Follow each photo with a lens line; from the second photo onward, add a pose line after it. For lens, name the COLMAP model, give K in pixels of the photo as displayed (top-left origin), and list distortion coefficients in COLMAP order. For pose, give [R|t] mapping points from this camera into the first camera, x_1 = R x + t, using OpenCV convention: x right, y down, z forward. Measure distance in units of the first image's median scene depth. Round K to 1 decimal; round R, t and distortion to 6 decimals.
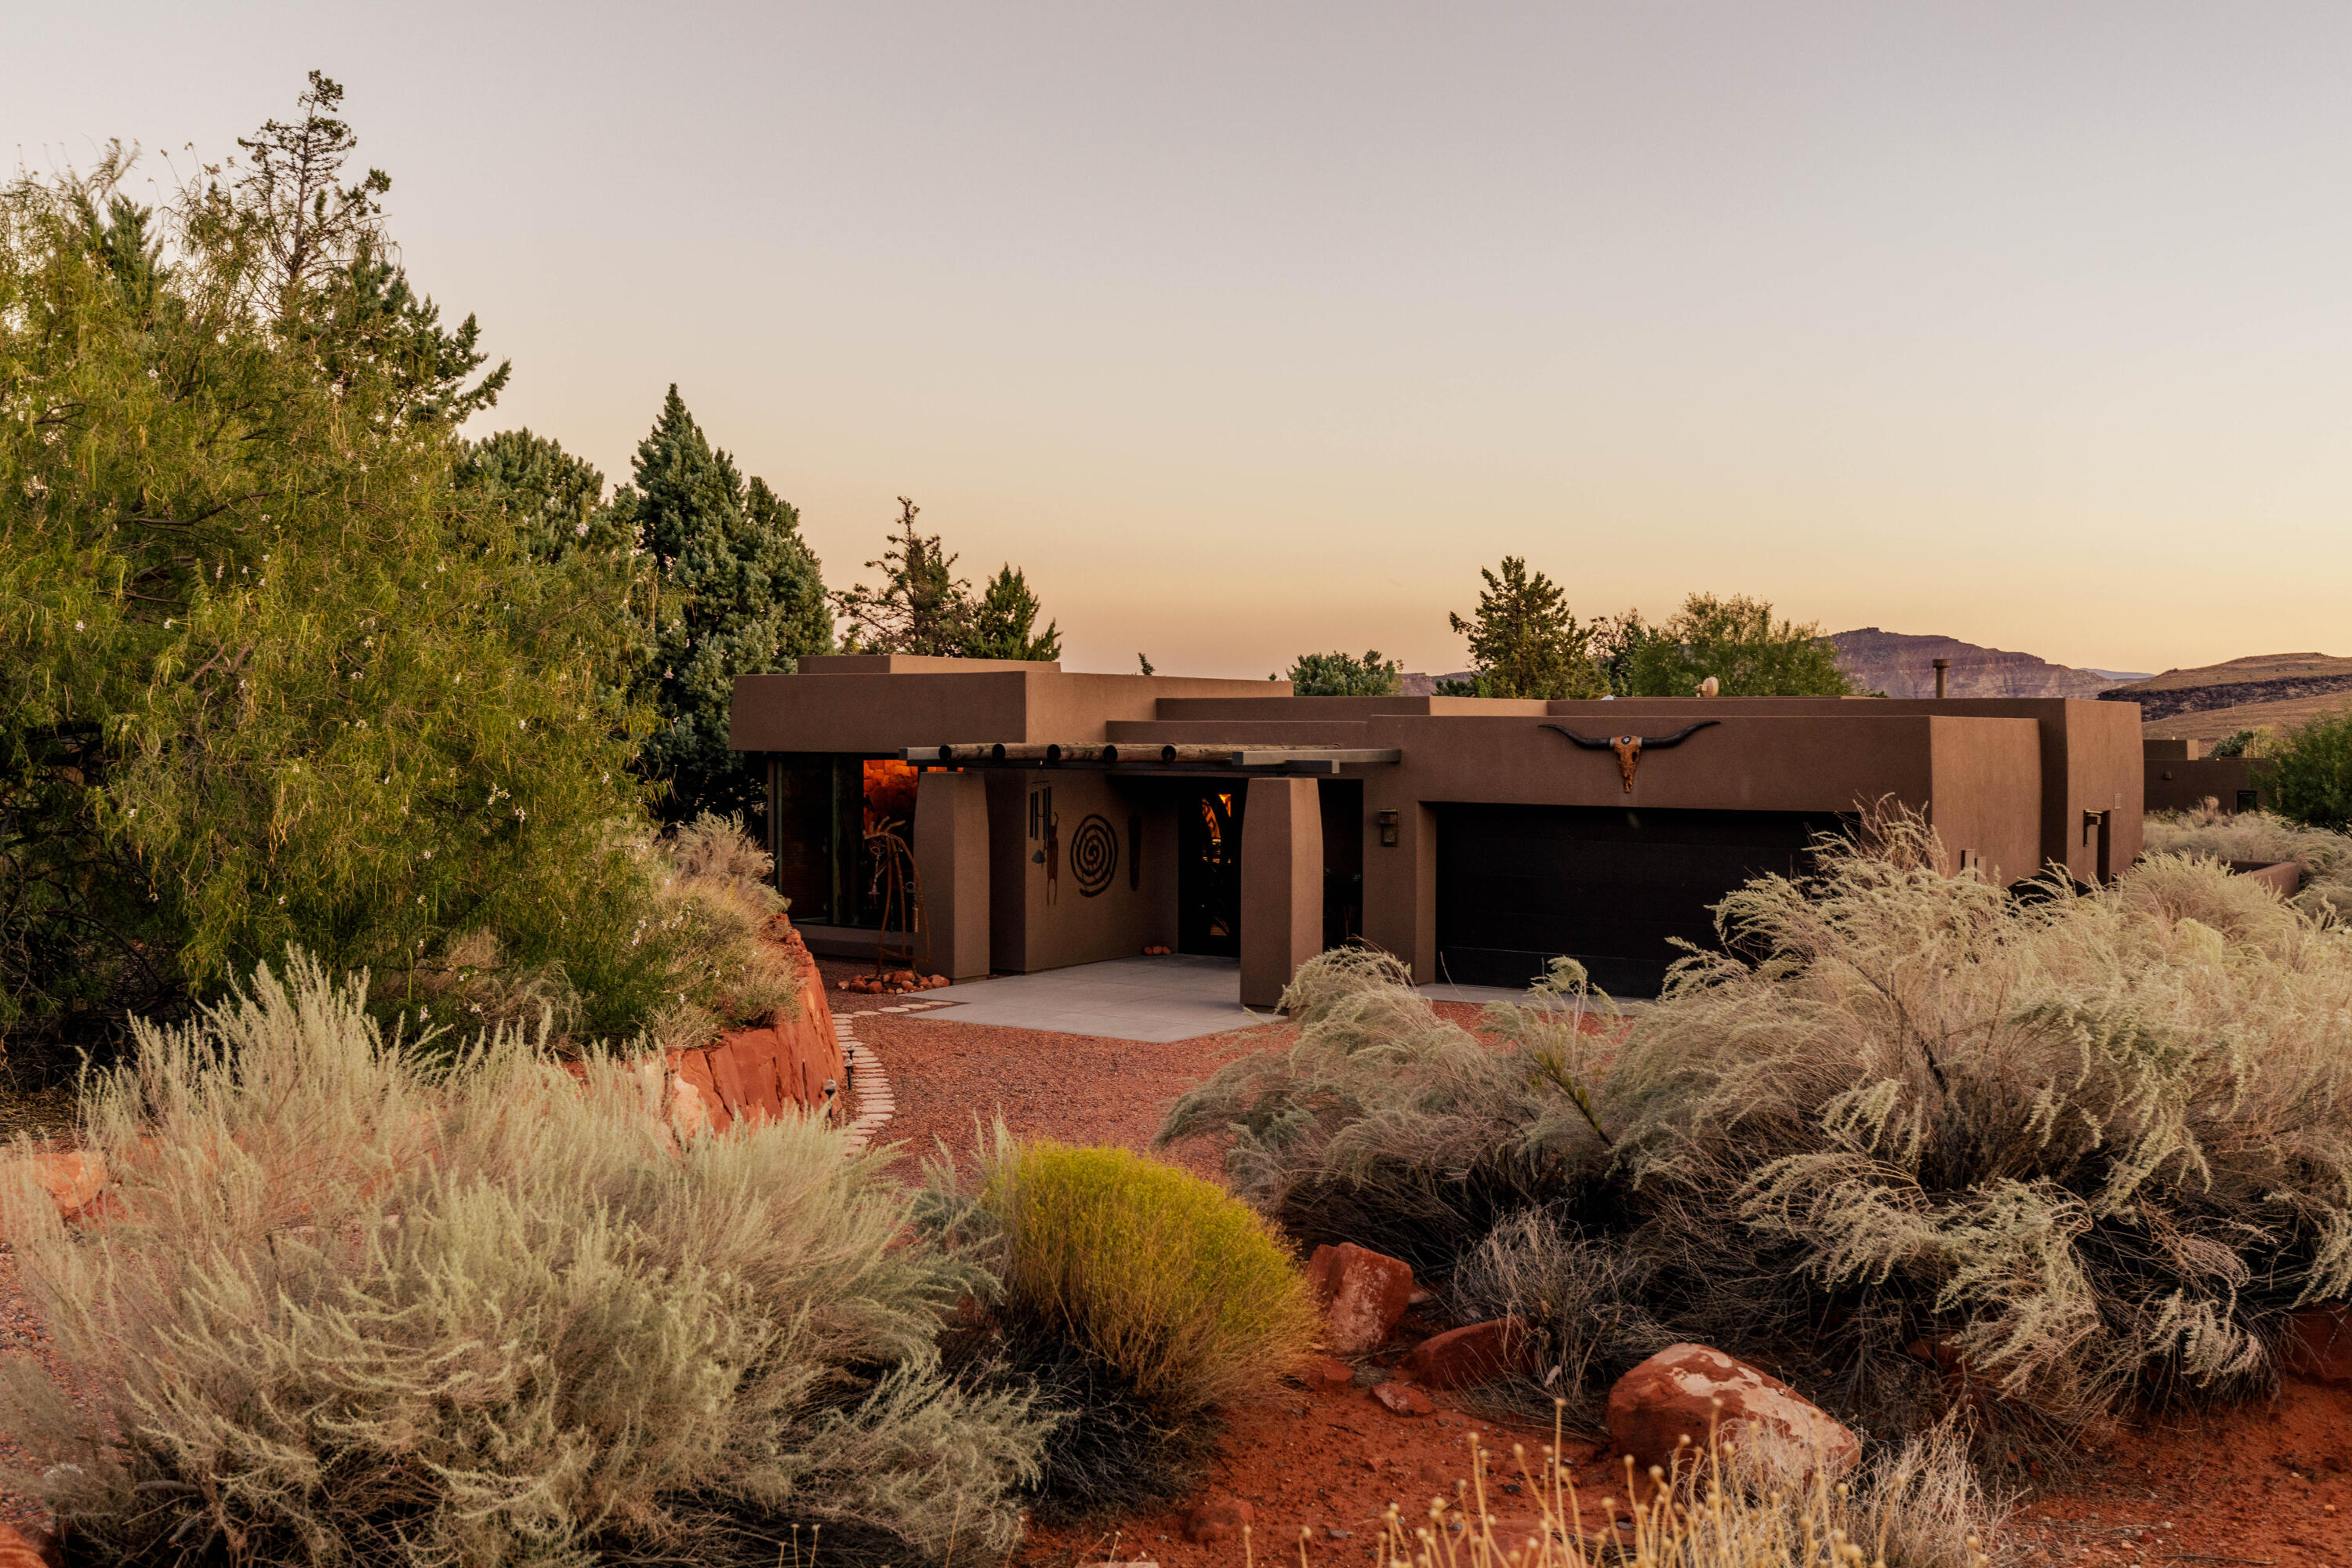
lens RADIAL K [[2363.1, 0, 1182.2], [0, 2363.1, 782.7], [0, 0, 1]] dist [0.010232, 0.000000]
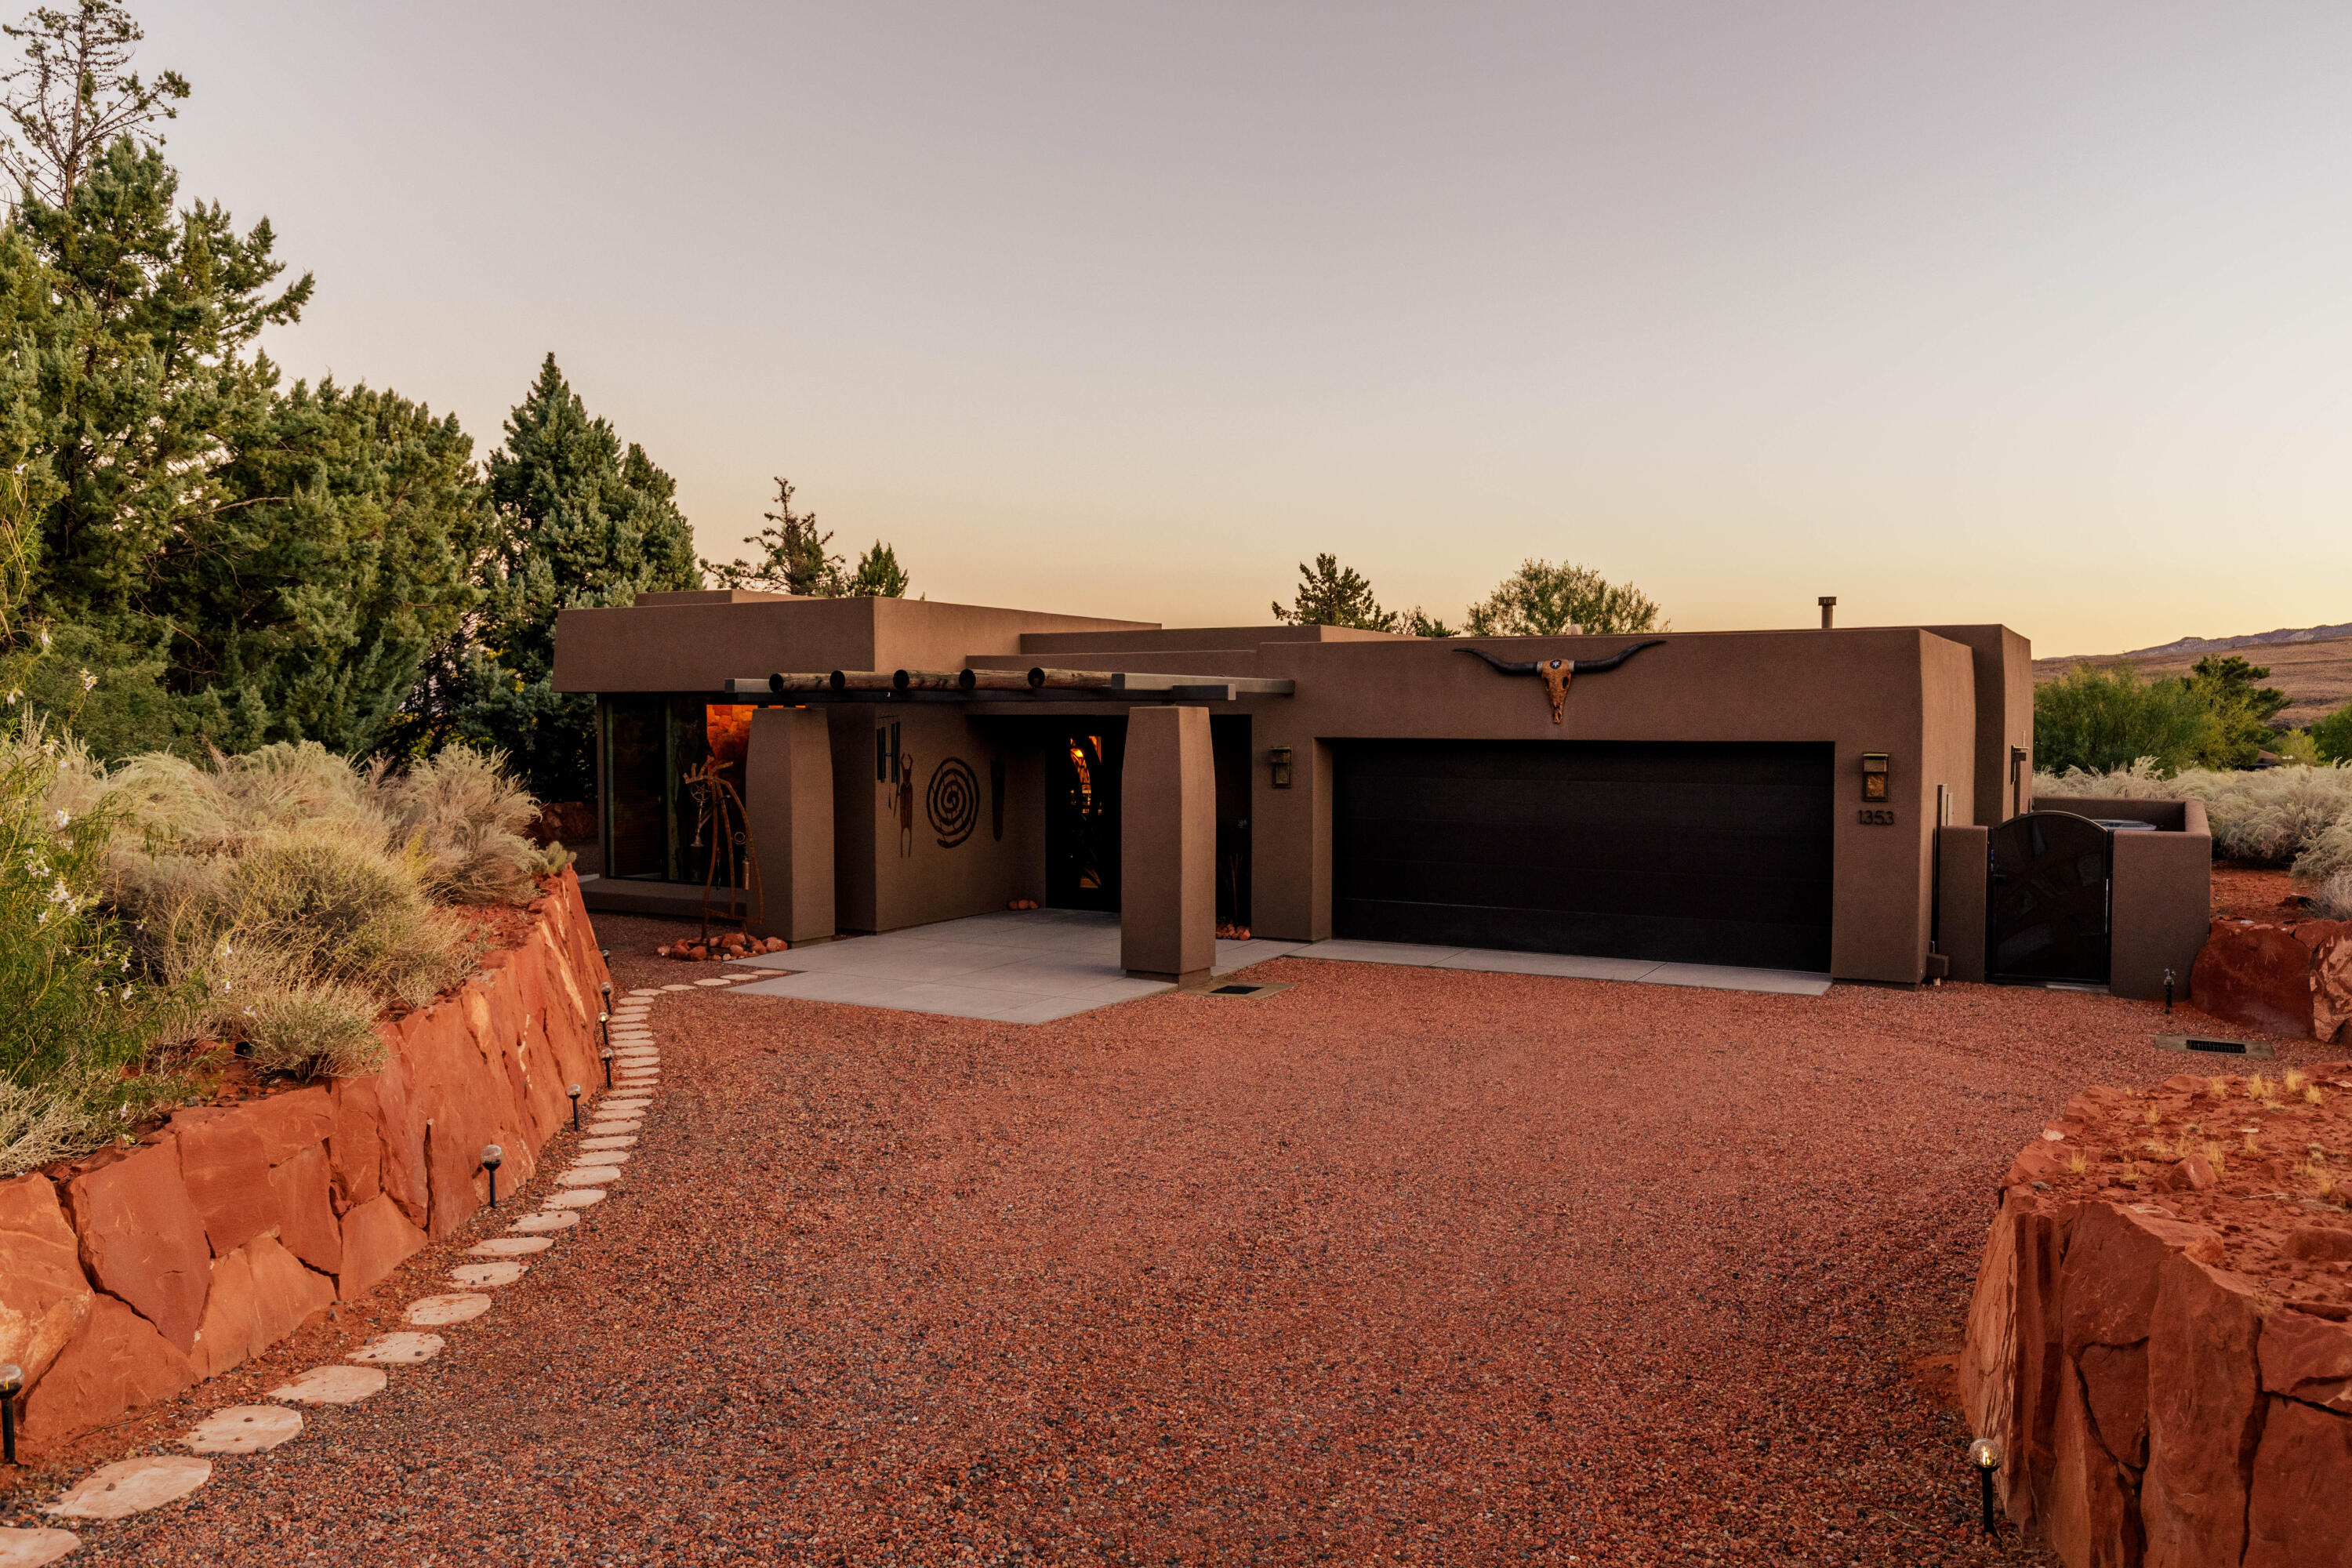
lens RADIAL K [[1768.2, 0, 1180.6], [0, 1768.2, 798.7], [0, 0, 1]] dist [0.008277, 0.021728]
pose [[0.996738, -0.005892, 0.080484, -0.004285], [0.004288, 0.999789, 0.020094, 0.014956], [-0.080585, -0.019683, 0.996553, 0.289206]]
